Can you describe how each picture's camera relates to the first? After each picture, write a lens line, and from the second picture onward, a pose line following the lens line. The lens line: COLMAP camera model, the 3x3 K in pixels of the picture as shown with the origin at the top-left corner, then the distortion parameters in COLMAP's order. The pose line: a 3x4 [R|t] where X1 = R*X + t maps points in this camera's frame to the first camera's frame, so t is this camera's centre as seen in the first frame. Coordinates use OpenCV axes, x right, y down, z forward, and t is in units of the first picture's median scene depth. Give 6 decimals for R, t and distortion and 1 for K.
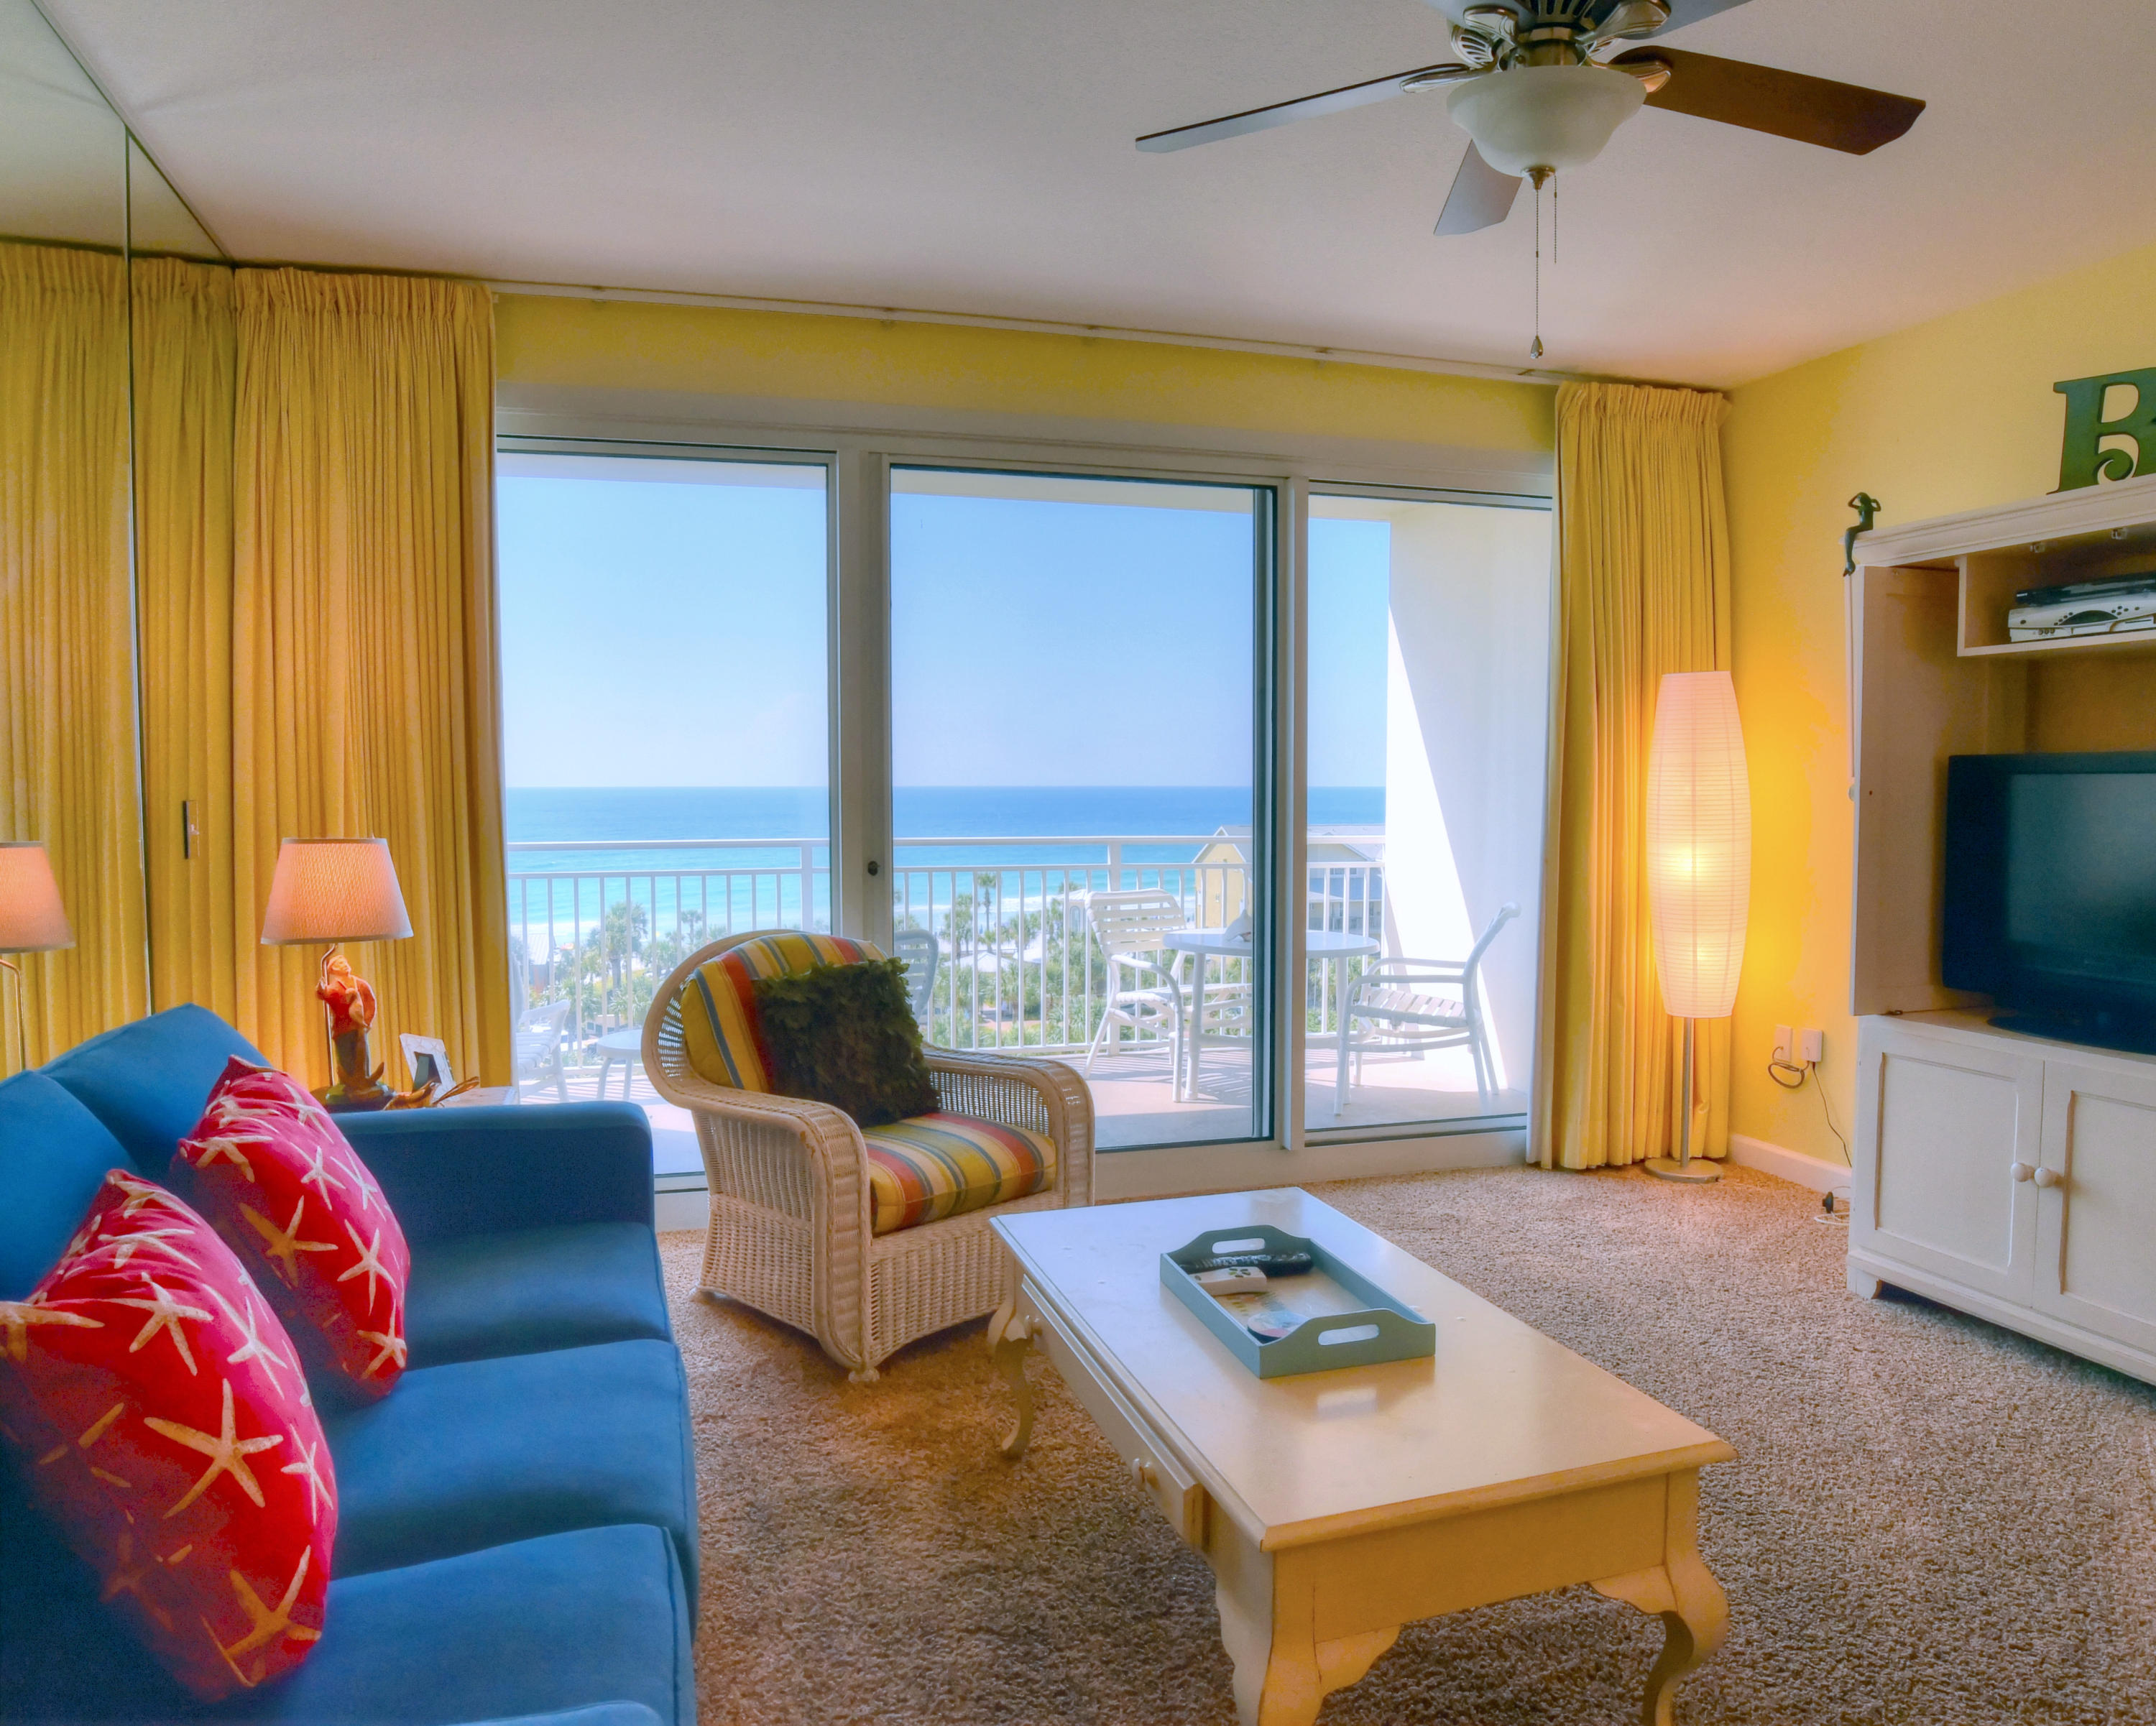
lens RADIAL K [[1394.2, 0, 1061.6], [0, 1394.2, 873.9], [0, 0, 1]] dist [-0.065756, 0.023920]
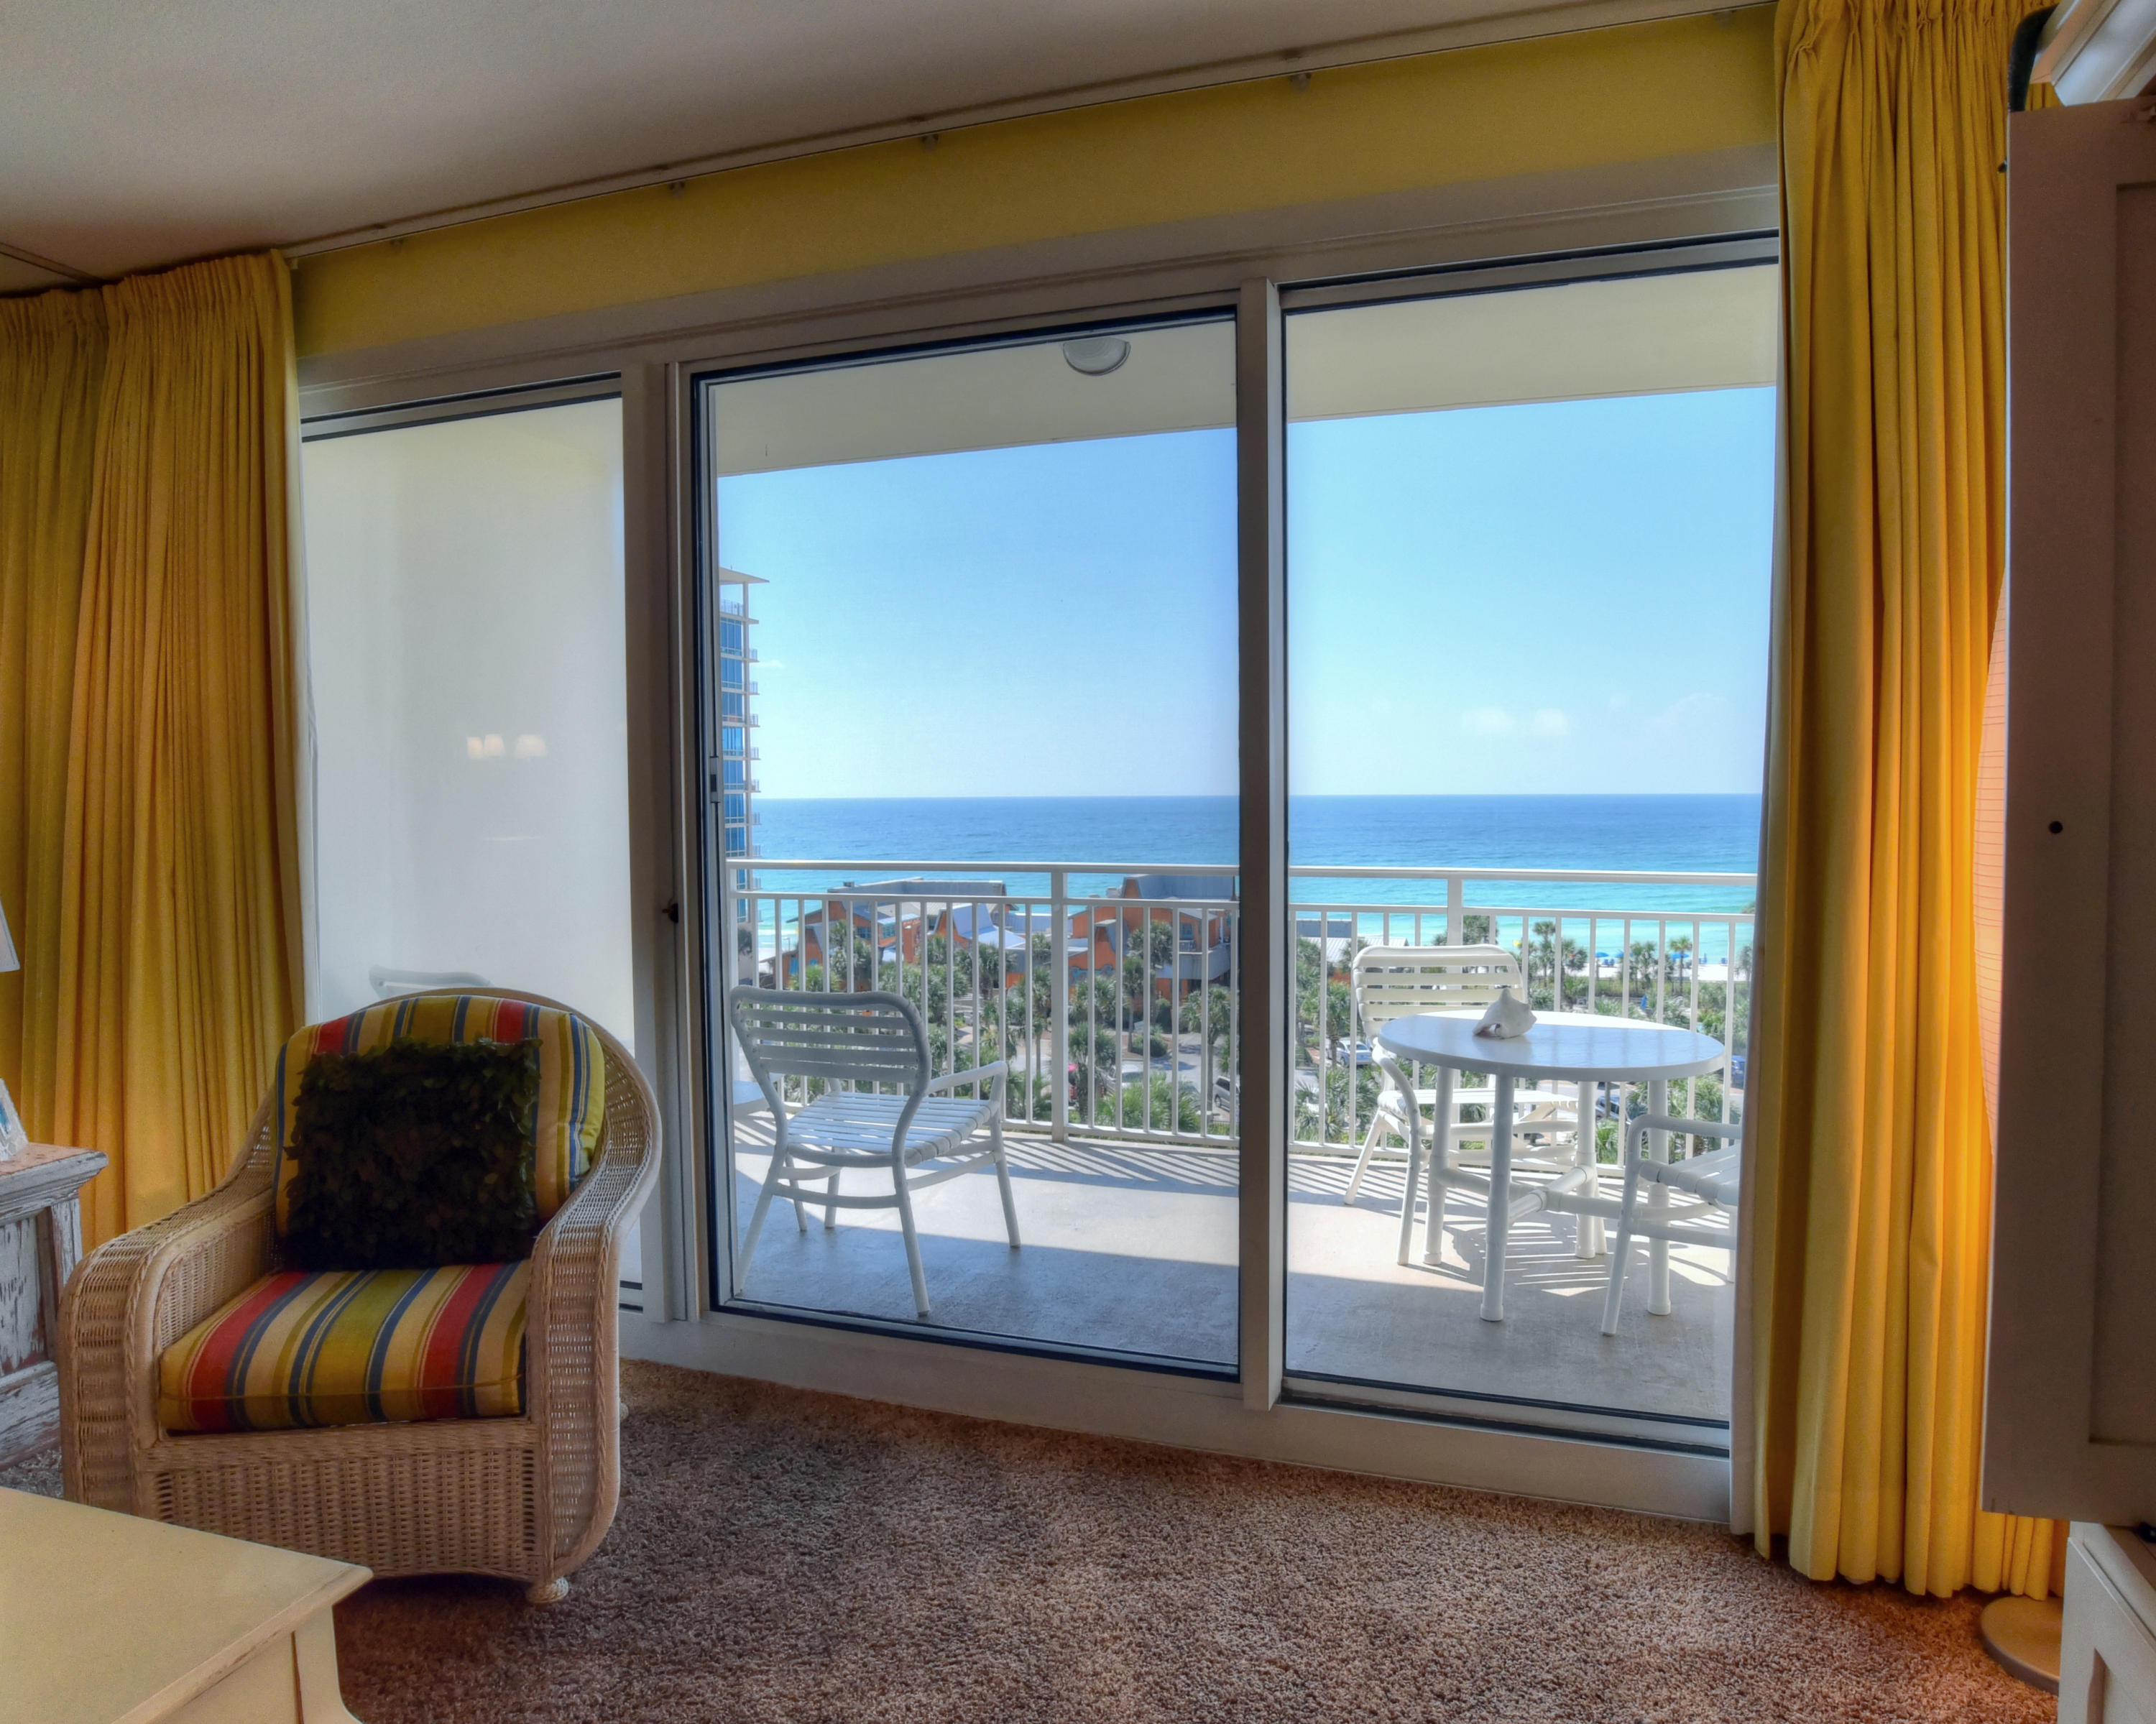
lens RADIAL K [[1394.2, 0, 1090.5], [0, 1394.2, 877.6], [0, 0, 1]] dist [-0.065756, 0.023920]
pose [[0.824819, 0.028344, -0.564686, 0.581663], [-0.030029, 0.999529, 0.006309, -0.042738], [0.564599, 0.011754, 0.825282, 0.614972]]
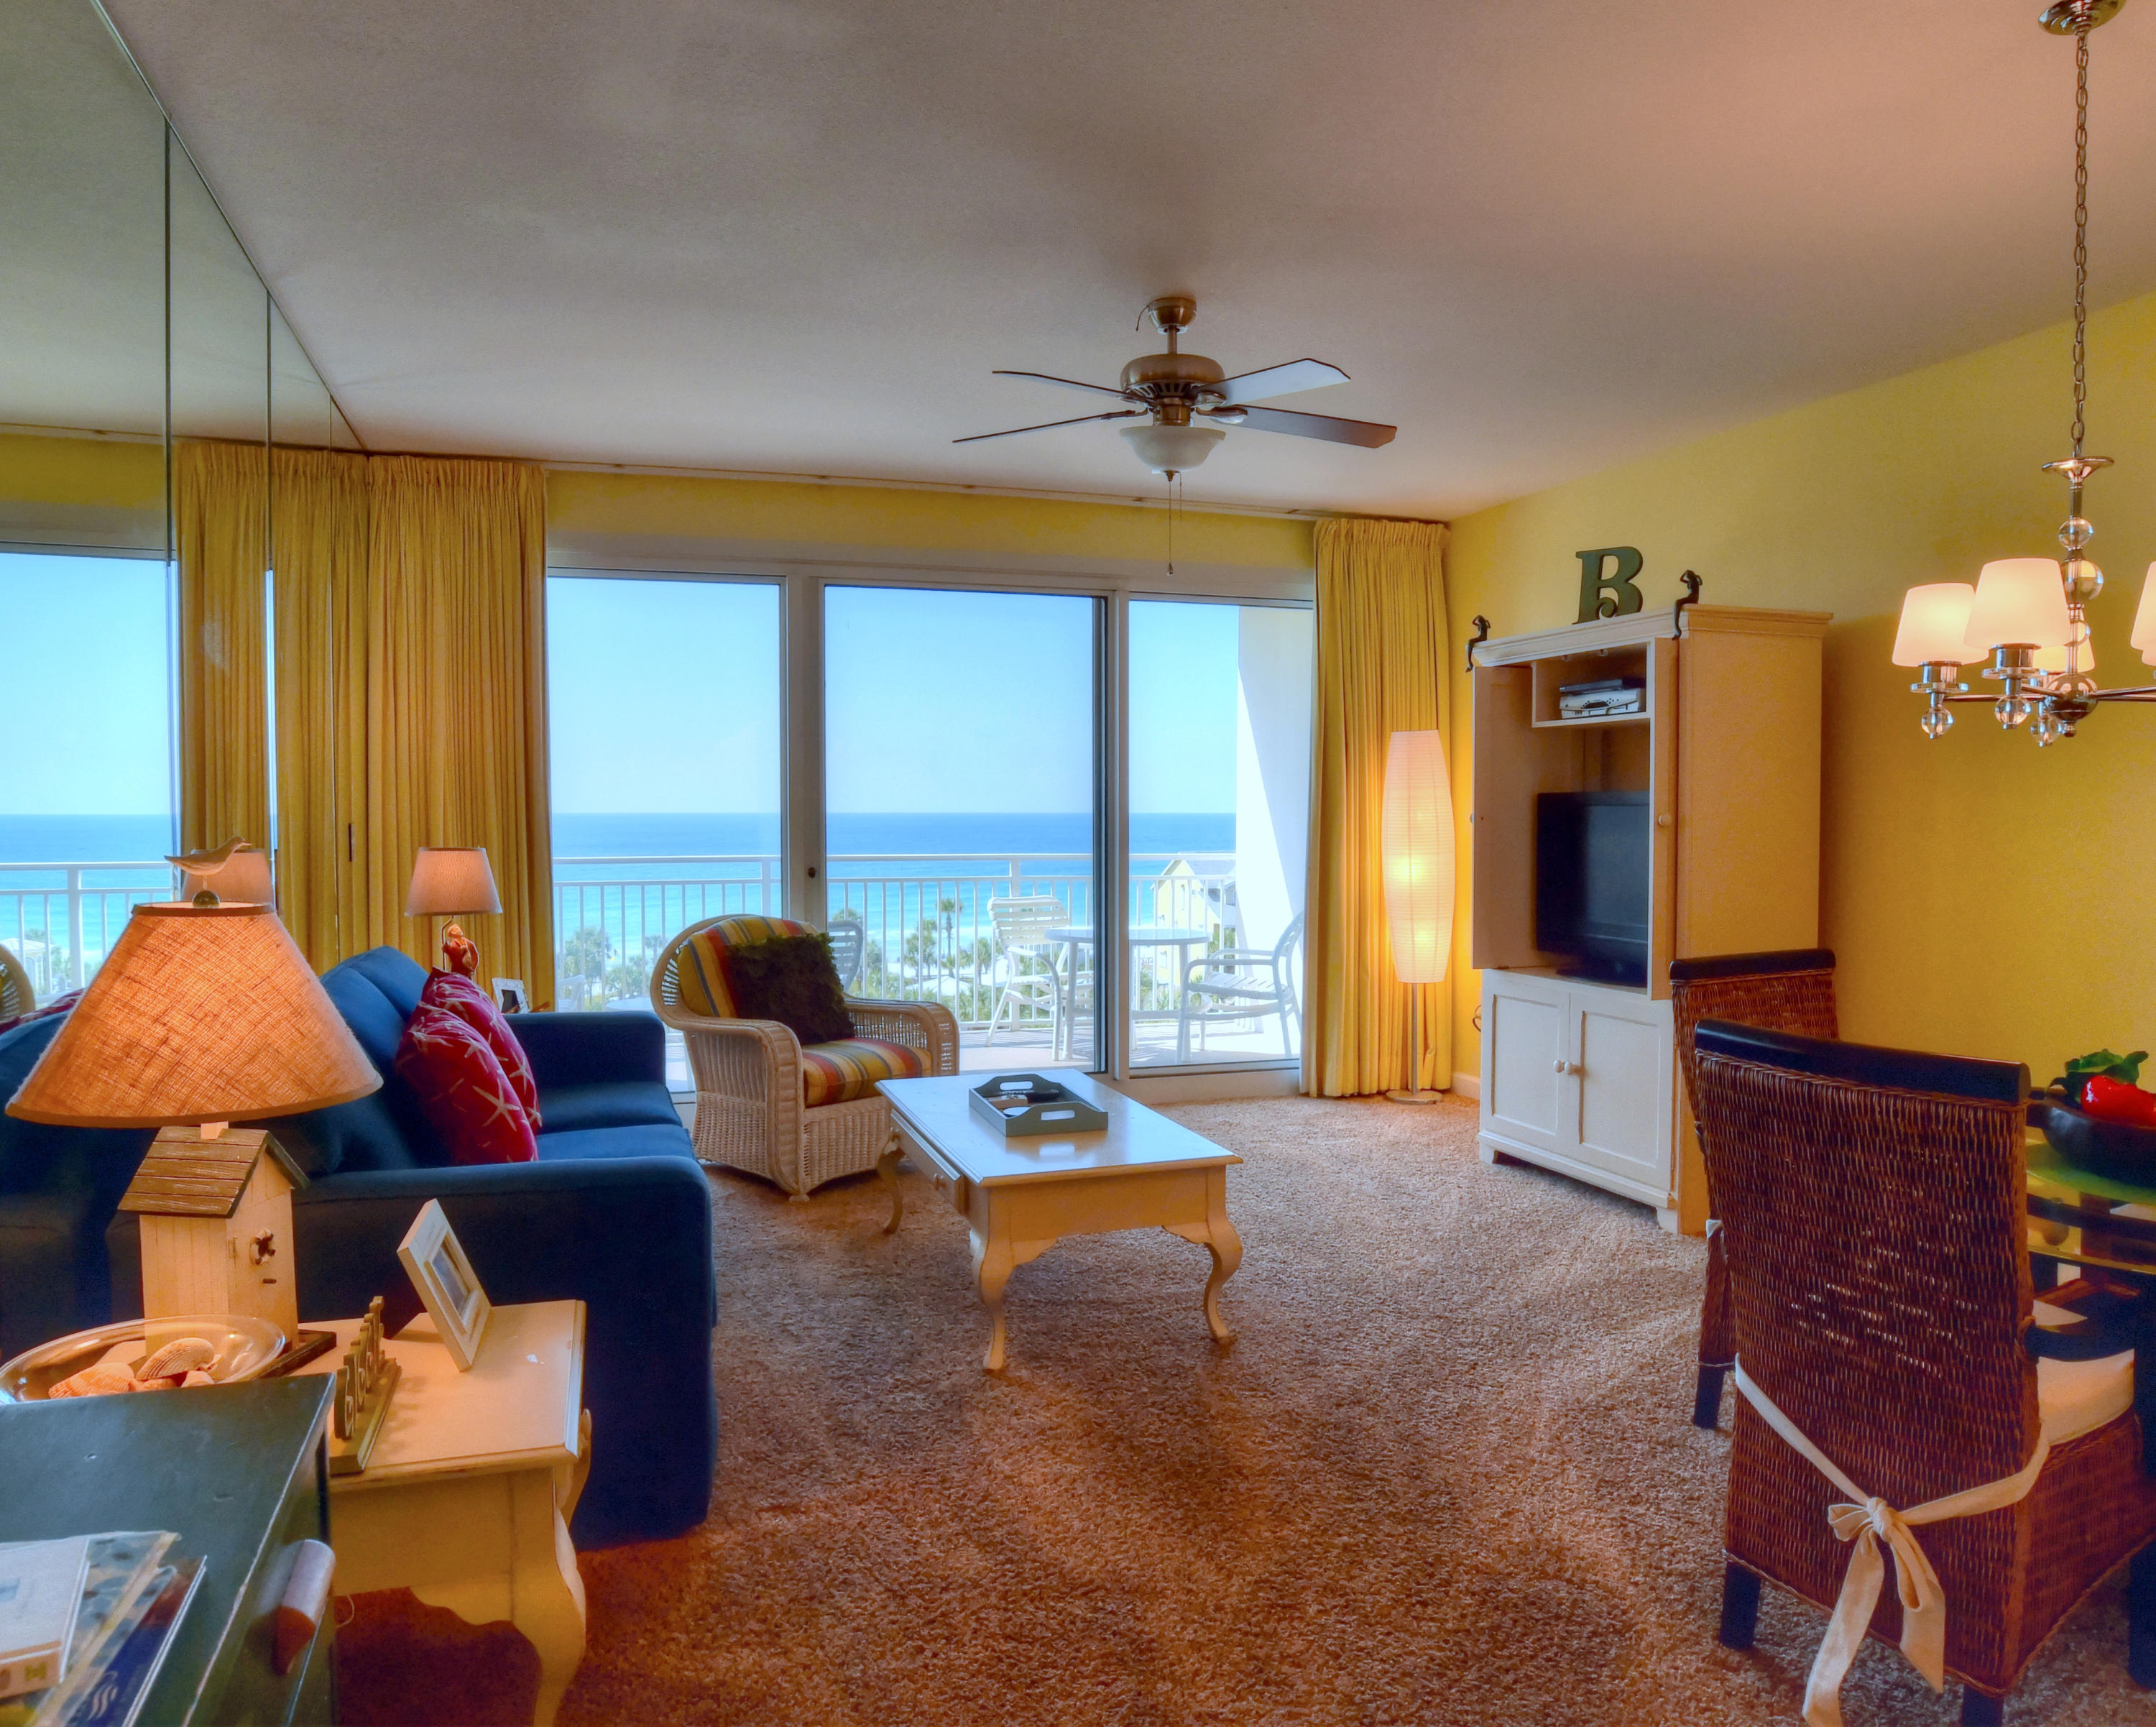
lens RADIAL K [[1394.3, 0, 1061.9], [0, 1394.3, 880.3], [0, 0, 1]] dist [-0.065756, 0.023920]
pose [[0.999663, 0.000078, 0.025974, 0.096196], [0.000296, 0.999896, -0.014385, 0.029127], [-0.025972, 0.014388, 0.999559, -0.488382]]
